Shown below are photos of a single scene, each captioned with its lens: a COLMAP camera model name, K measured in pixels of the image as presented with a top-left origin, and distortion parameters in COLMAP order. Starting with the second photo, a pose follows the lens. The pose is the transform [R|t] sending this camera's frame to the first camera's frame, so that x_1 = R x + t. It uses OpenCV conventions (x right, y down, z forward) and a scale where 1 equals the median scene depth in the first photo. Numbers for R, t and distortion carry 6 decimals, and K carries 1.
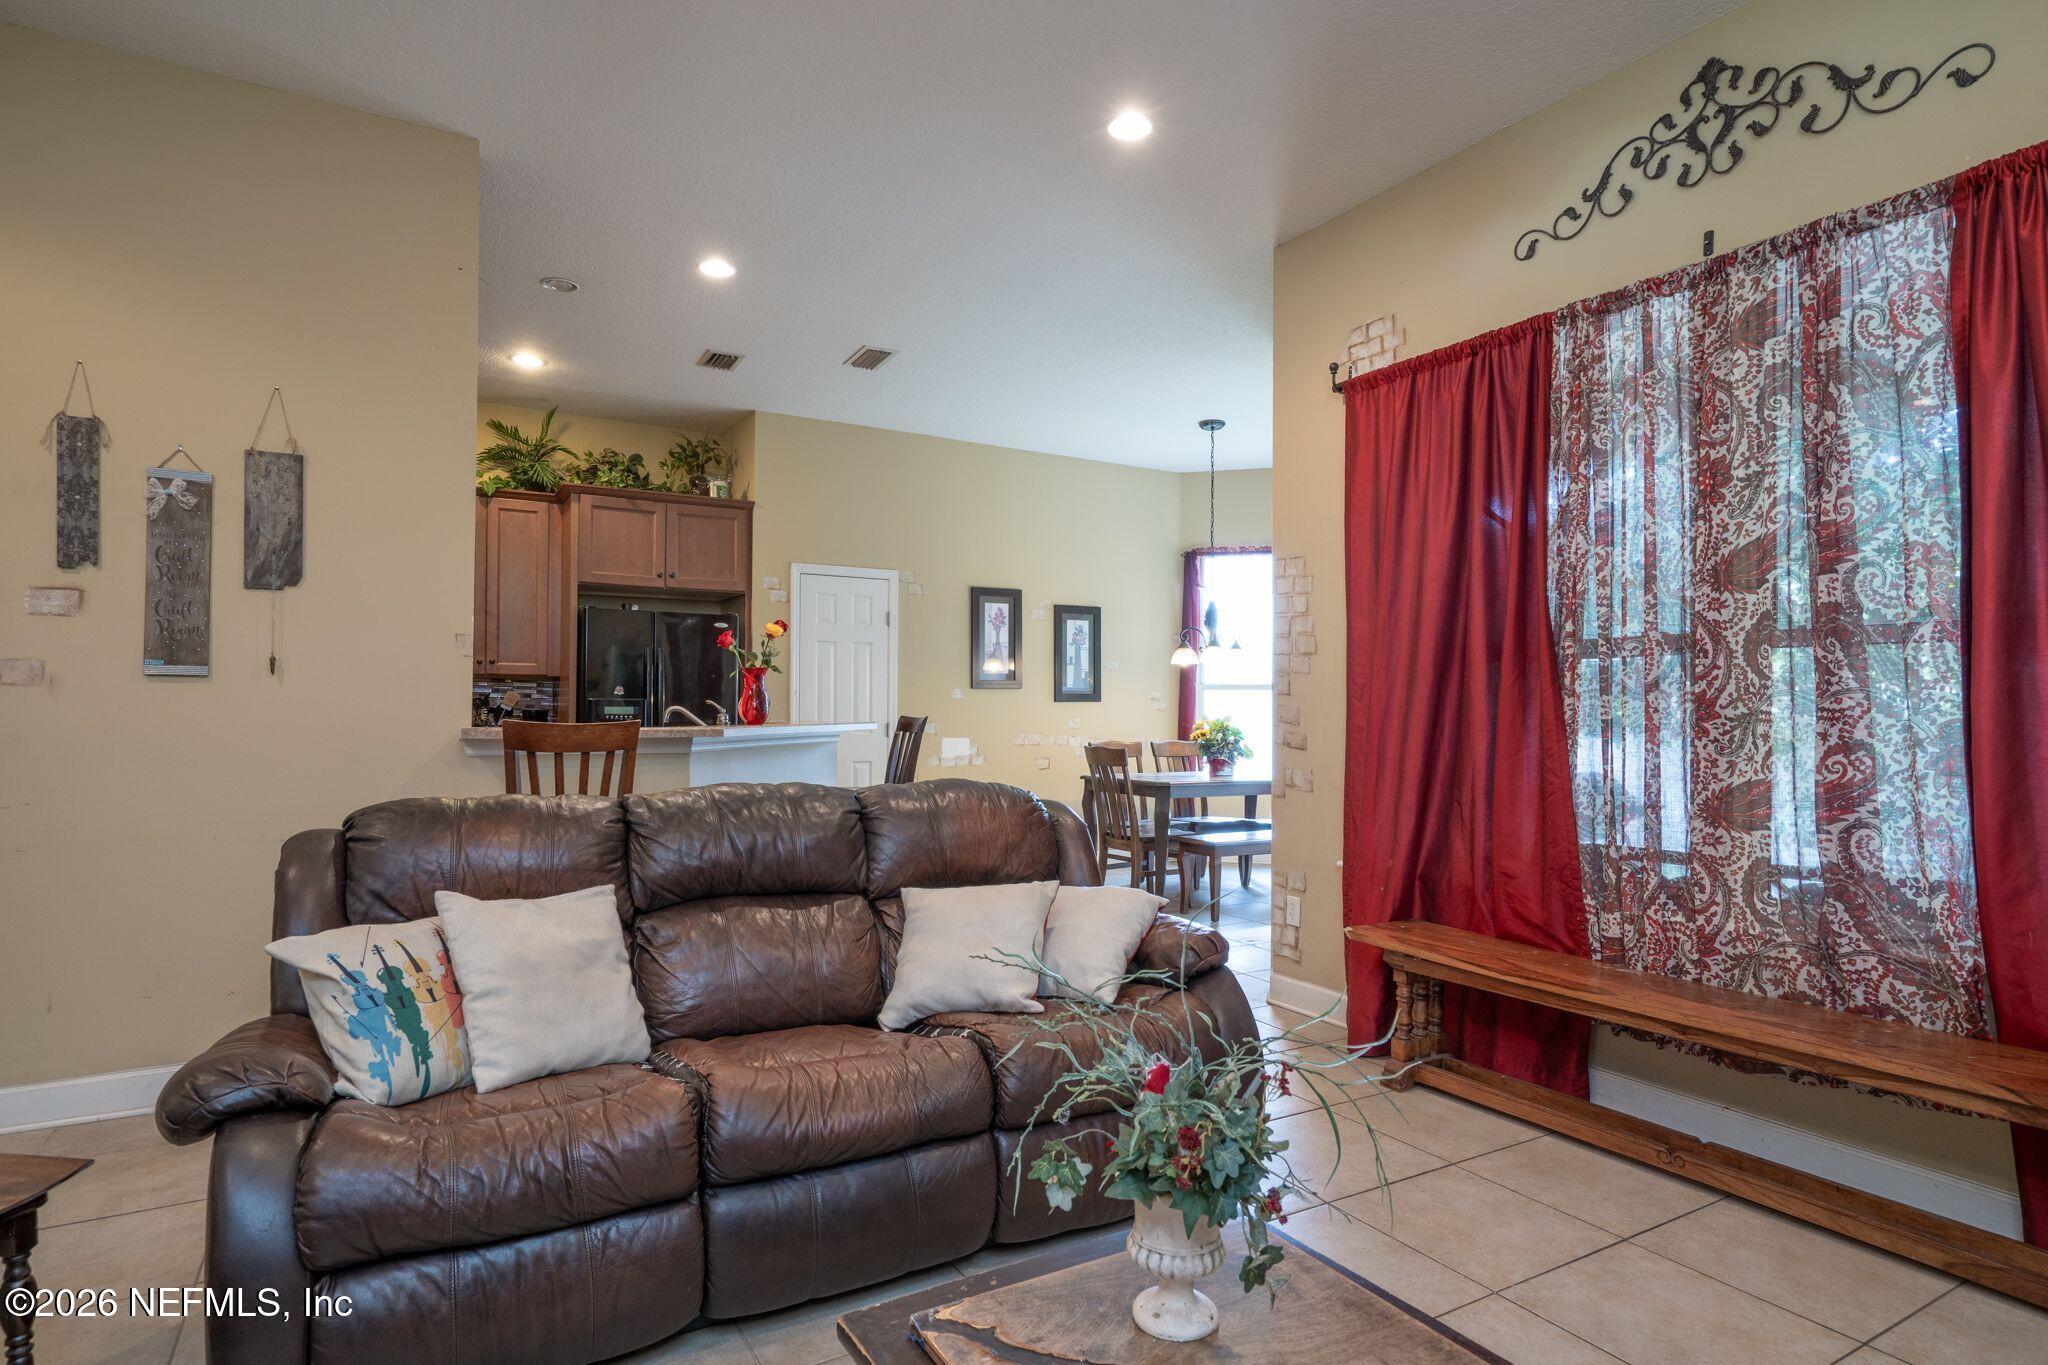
lens RADIAL K [[1077.7, 0, 1025.3], [0, 1077.7, 690.4], [0, 0, 1]] dist [0.005164, 0.003529]
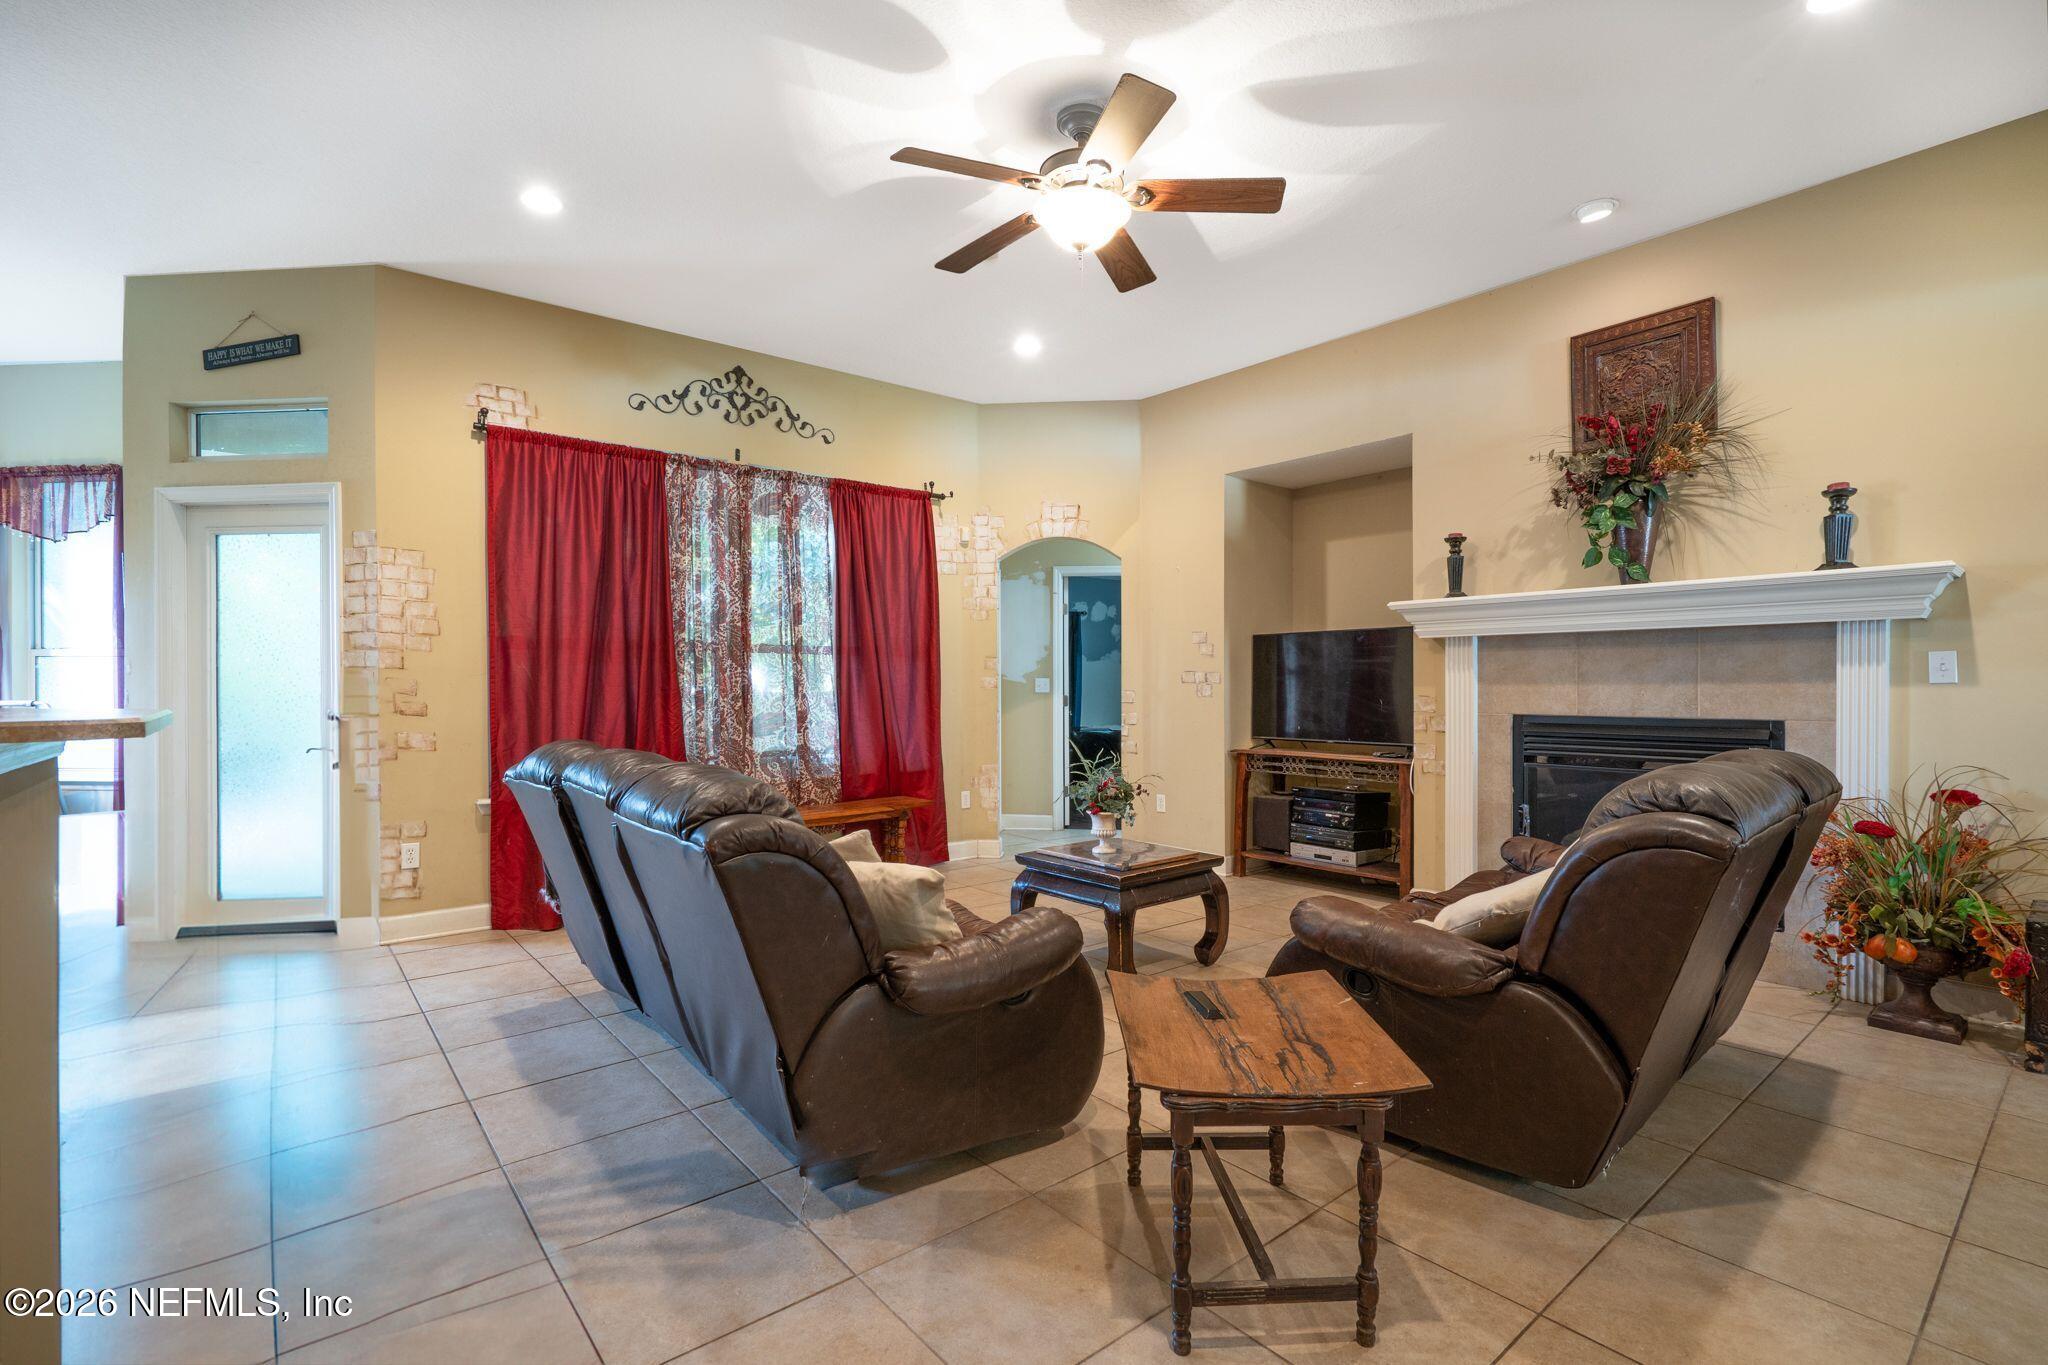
lens RADIAL K [[931.6, 0, 1023.2], [0, 931.6, 689.3], [0, 0, 1]] dist [-0.001517, 0.001399]
pose [[-0.149674, -0.004361, 0.988726, -1.114712], [-0.011743, 0.999928, 0.002633, 0.020808], [-0.988666, -0.011217, -0.149714, 0.668243]]
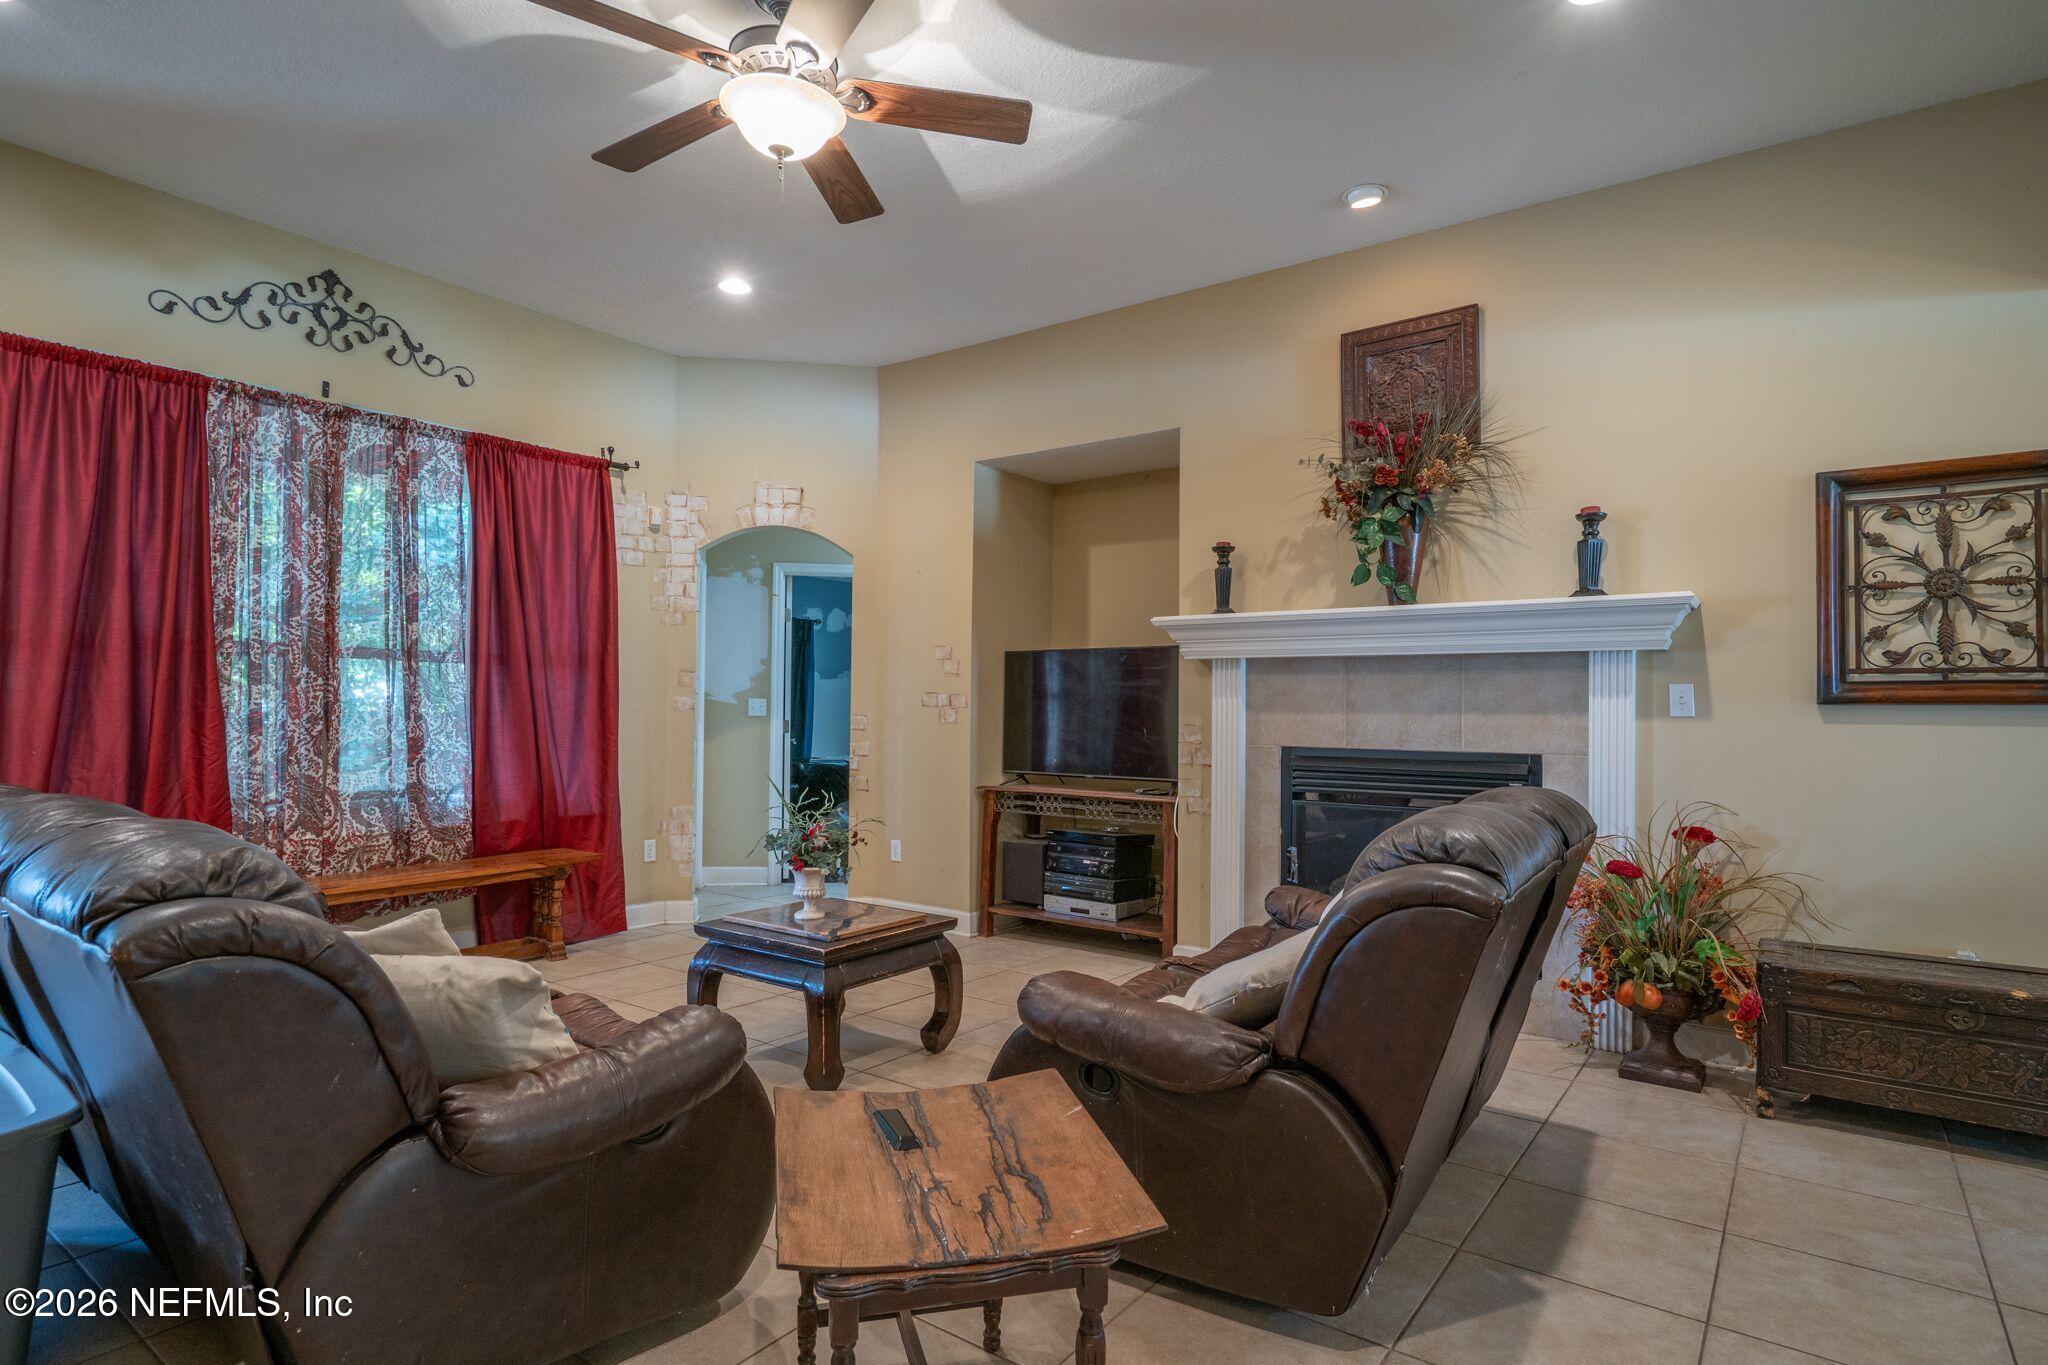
lens RADIAL K [[1077.7, 0, 1024.6], [0, 1077.7, 690.5], [0, 0, 1]] dist [0.005164, 0.003529]
pose [[-0.383648, 0.012083, 0.923400, -1.055819], [-0.023252, 0.999471, -0.022739, 0.019661], [-0.923187, -0.030195, -0.383164, 0.613105]]
